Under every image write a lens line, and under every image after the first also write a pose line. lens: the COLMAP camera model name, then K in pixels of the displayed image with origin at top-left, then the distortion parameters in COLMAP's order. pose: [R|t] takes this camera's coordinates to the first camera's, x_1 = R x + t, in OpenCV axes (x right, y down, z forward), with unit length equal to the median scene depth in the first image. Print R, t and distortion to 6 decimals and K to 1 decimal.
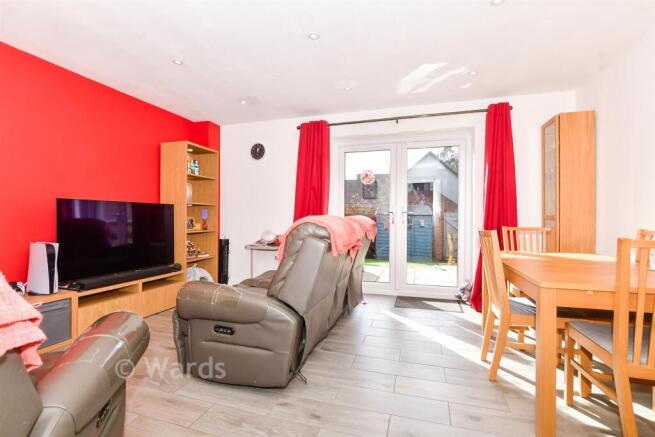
lens RADIAL K [[309.6, 0, 326.6], [0, 309.6, 217.5], [0, 0, 1]] dist [0.000557, -0.000423]
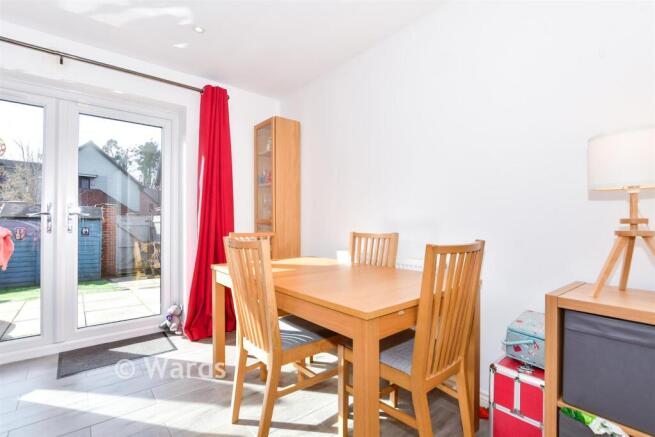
lens RADIAL K [[309.6, 0, 324.4], [0, 309.6, 219.6], [0, 0, 1]] dist [0.000557, -0.000423]
pose [[0.558246, 0.003214, 0.829669, 0.019834], [0.003459, 0.999975, -0.006201, -0.000059], [-0.829668, 0.006331, 0.558221, 0.276489]]
